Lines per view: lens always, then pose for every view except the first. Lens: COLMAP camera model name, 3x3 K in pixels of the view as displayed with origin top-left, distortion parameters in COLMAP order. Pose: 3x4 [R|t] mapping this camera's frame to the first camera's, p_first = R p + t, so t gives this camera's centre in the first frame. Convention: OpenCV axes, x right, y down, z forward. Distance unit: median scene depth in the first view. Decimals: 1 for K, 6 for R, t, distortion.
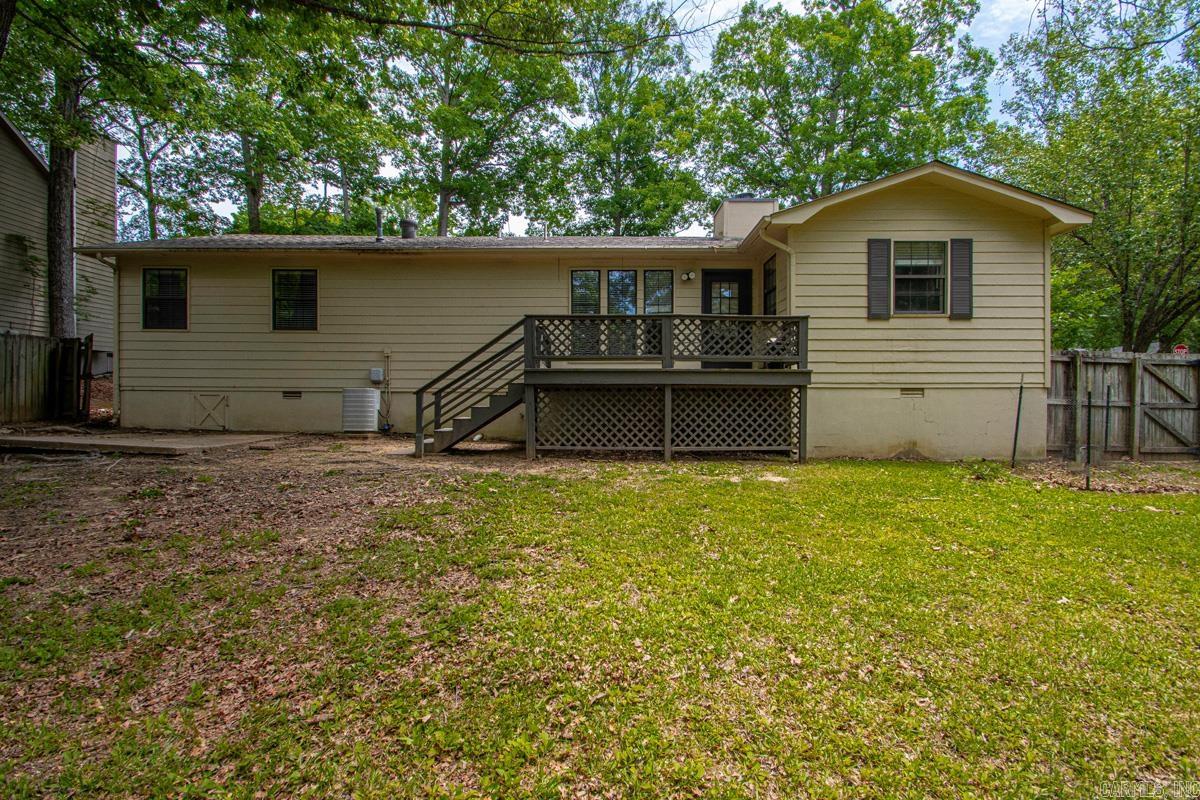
lens RADIAL K [[570.2, 0, 590.0], [0, 570.2, 409.0], [0, 0, 1]] dist [0.007574, -0.011882]
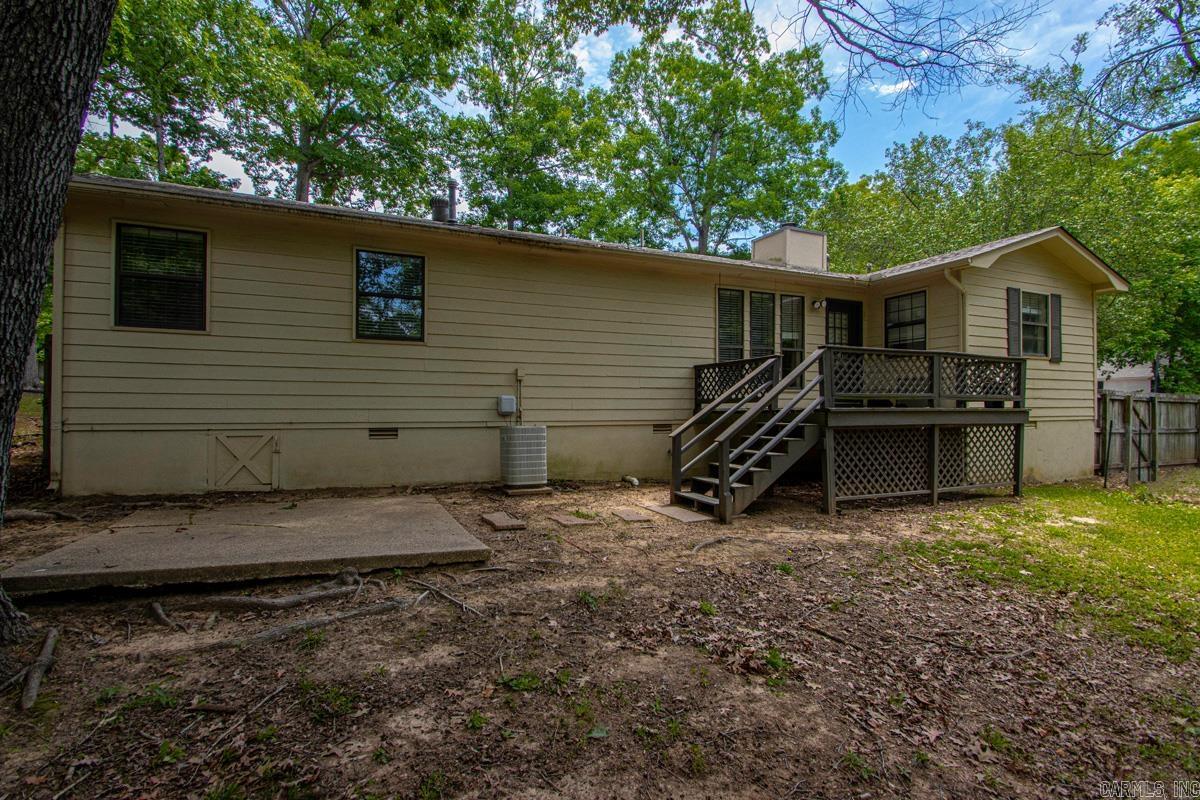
lens RADIAL K [[570.2, 0, 589.9], [0, 570.2, 404.4], [0, 0, 1]] dist [0.007574, -0.011882]
pose [[0.910441, 0.000572, 0.413638, -0.586232], [0.006660, 0.999849, -0.016042, -0.047669], [-0.413585, 0.017360, 0.910300, 0.271222]]
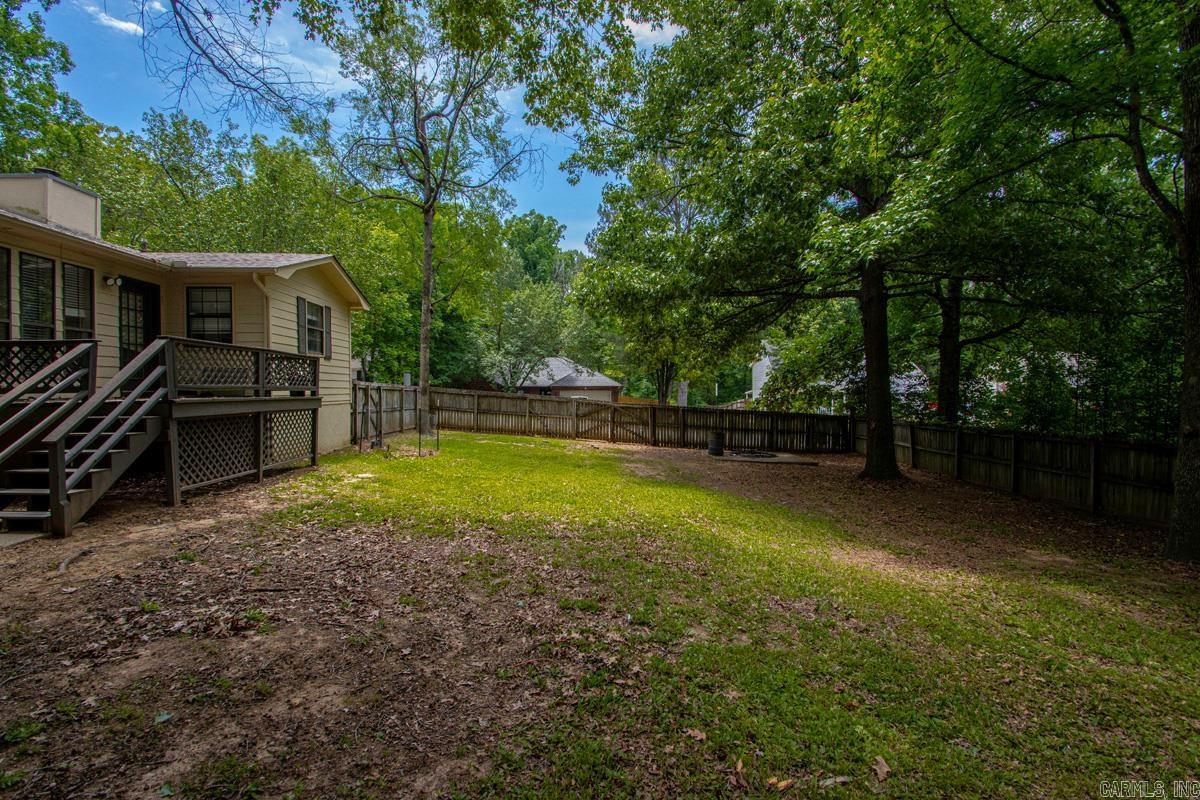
lens RADIAL K [[570.2, 0, 595.6], [0, 570.2, 392.7], [0, 0, 1]] dist [0.007574, -0.011882]
pose [[-0.052182, -0.007511, 0.998609, -0.738045], [0.015898, 0.999839, 0.008351, -0.057448], [-0.998511, 0.016312, -0.052054, 0.305575]]
